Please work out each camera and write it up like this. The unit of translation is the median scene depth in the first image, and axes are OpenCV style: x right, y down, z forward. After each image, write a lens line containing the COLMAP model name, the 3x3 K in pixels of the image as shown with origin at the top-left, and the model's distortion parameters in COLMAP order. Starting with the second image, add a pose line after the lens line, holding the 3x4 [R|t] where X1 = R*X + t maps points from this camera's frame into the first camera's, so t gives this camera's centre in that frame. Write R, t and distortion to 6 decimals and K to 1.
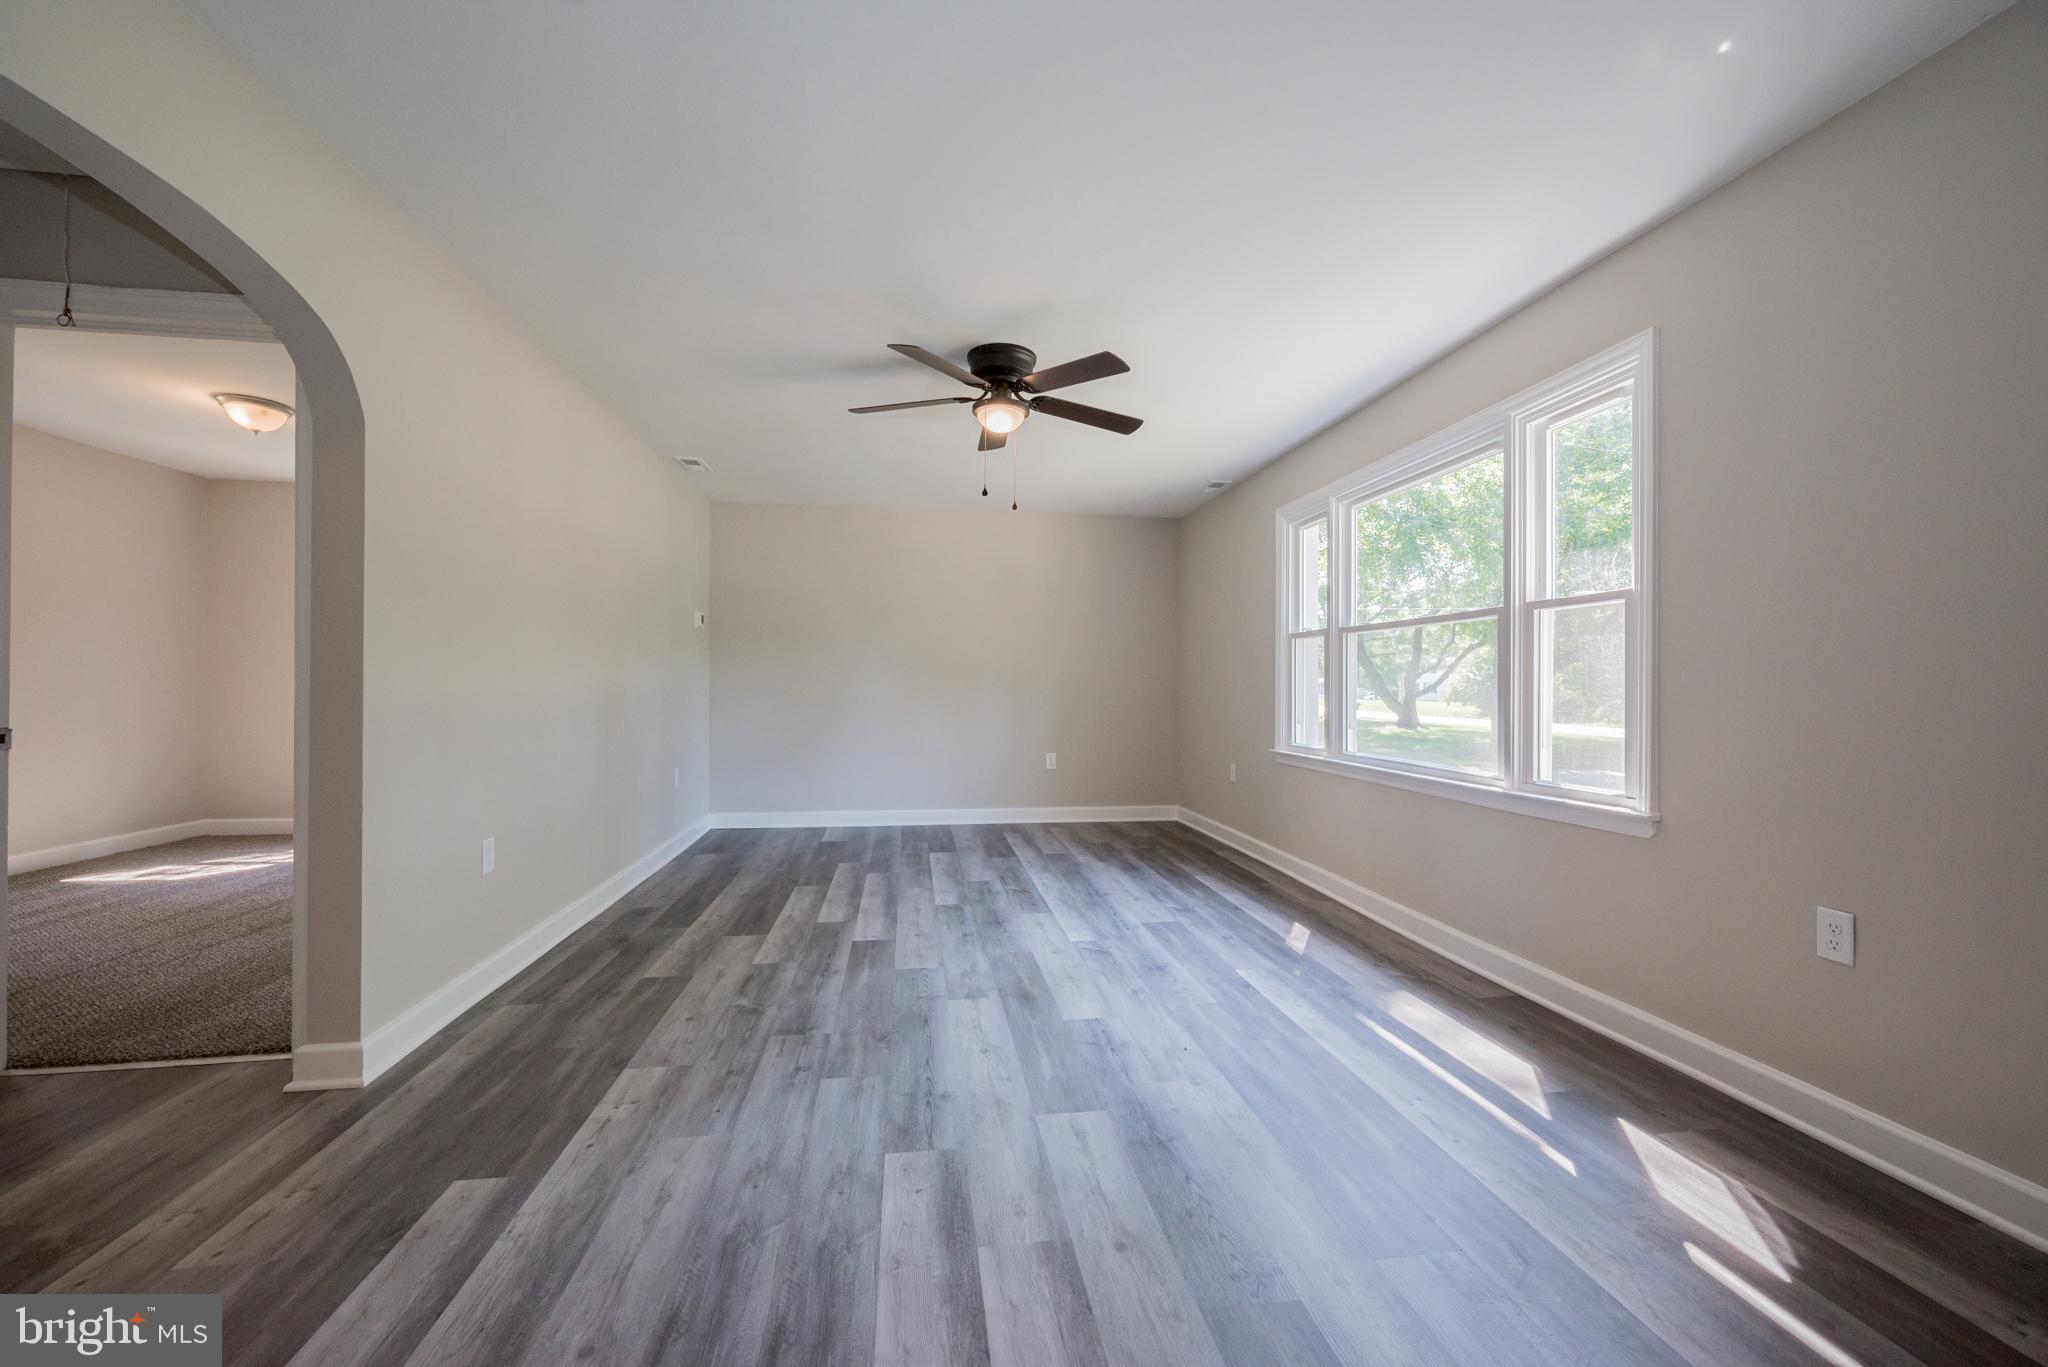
lens RADIAL K [[804.1, 0, 1031.9], [0, 804.1, 681.9], [0, 0, 1]] dist [-0.000517, -0.000549]
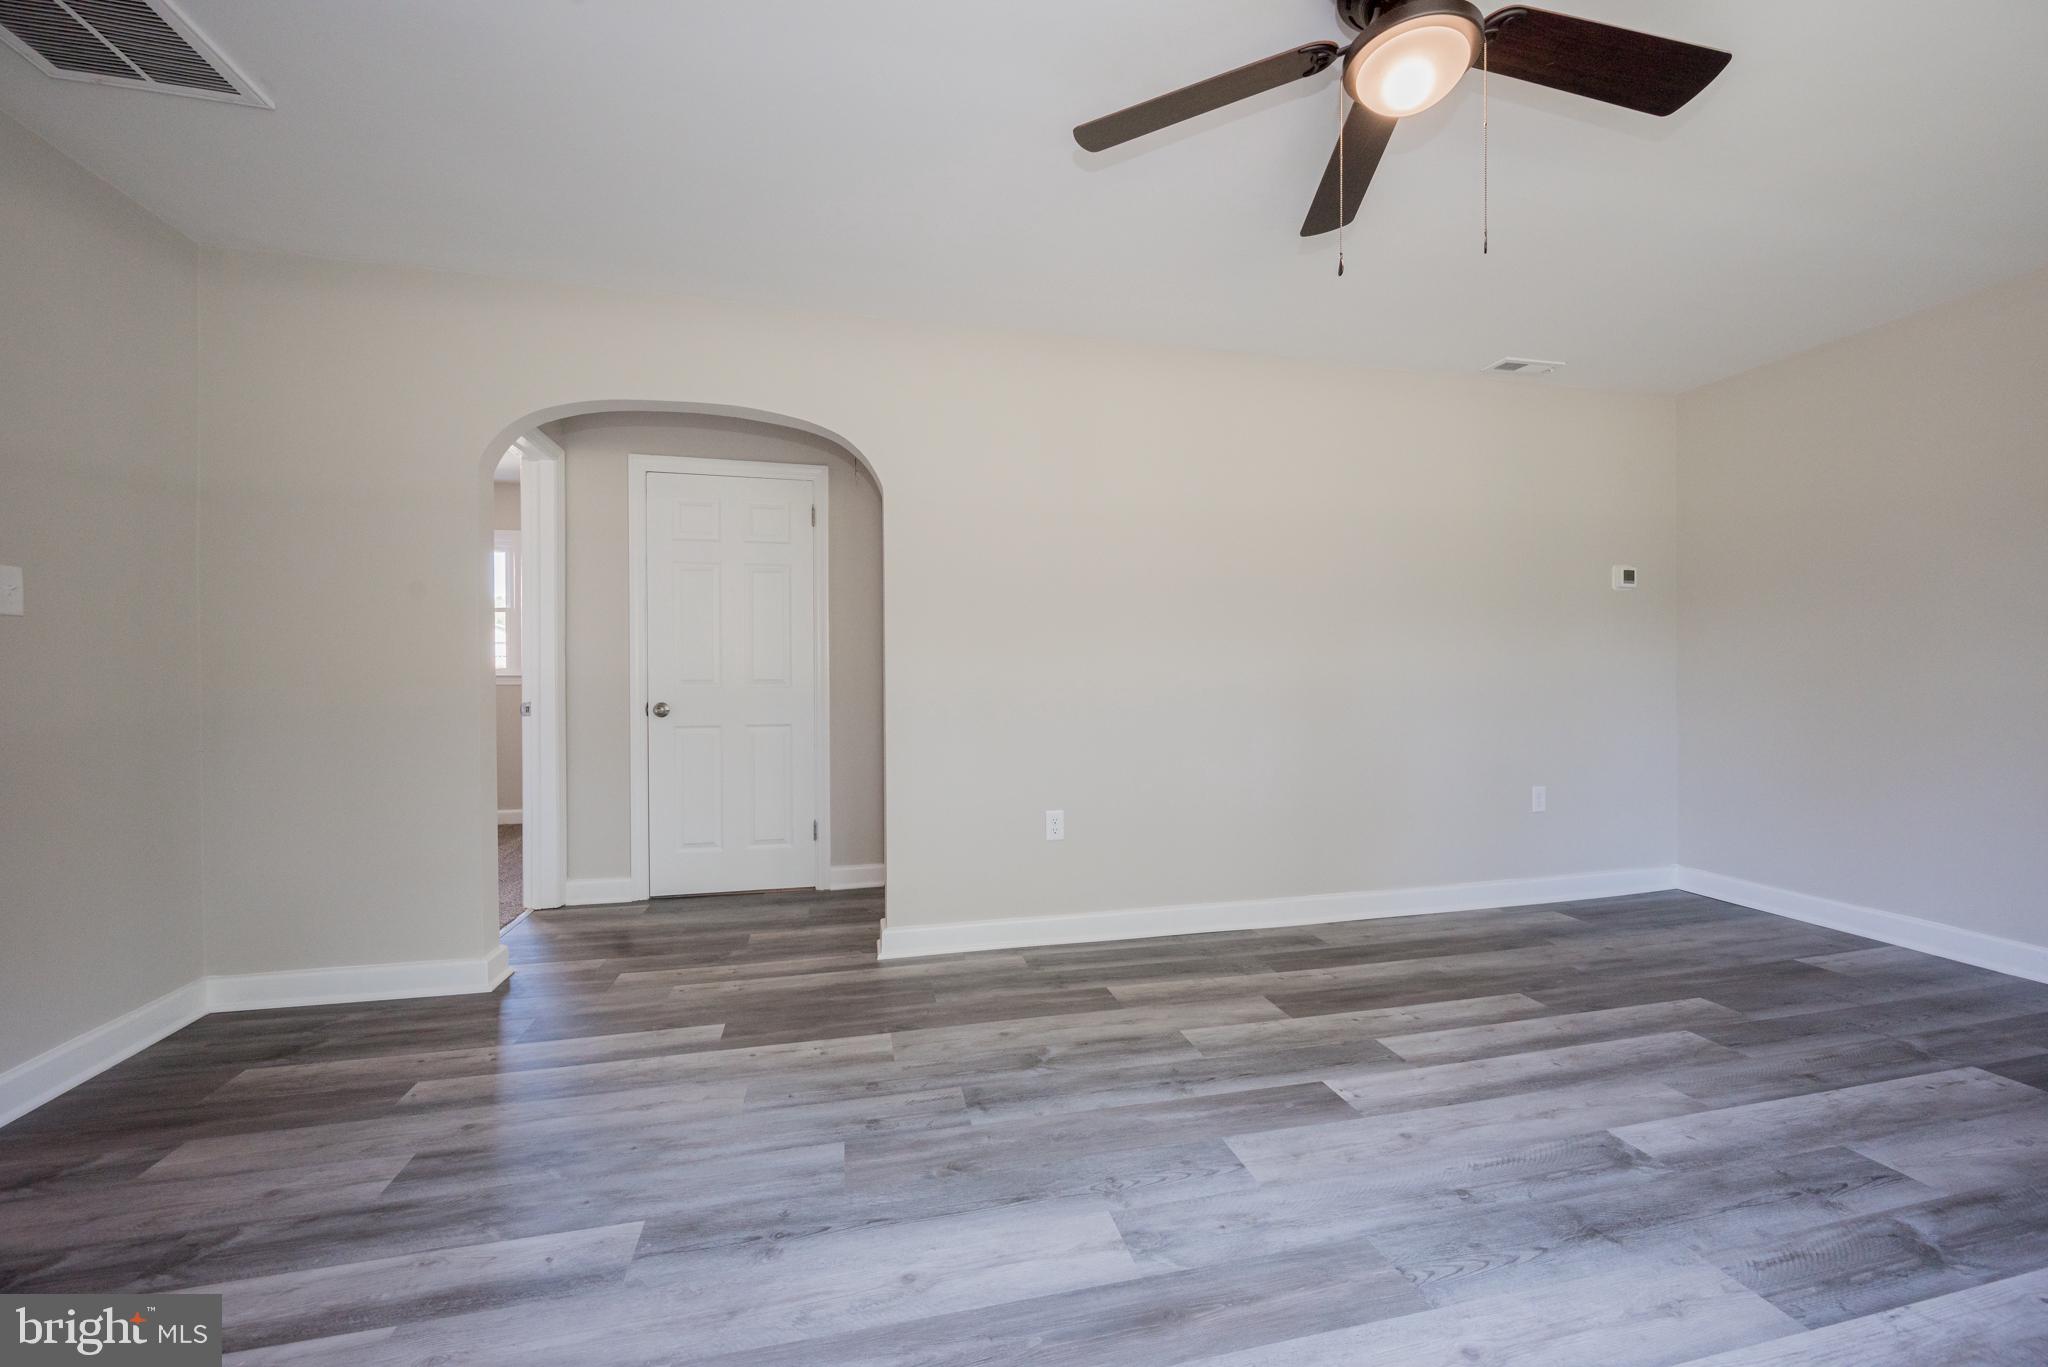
lens RADIAL K [[804.1, 0, 1029.9], [0, 804.1, 676.0], [0, 0, 1]] dist [-0.000517, -0.000549]
pose [[0.080951, -0.005404, -0.996703, 0.430435], [0.011089, 0.999928, -0.004521, 0.008540], [0.996656, -0.010686, 0.081005, 0.816974]]
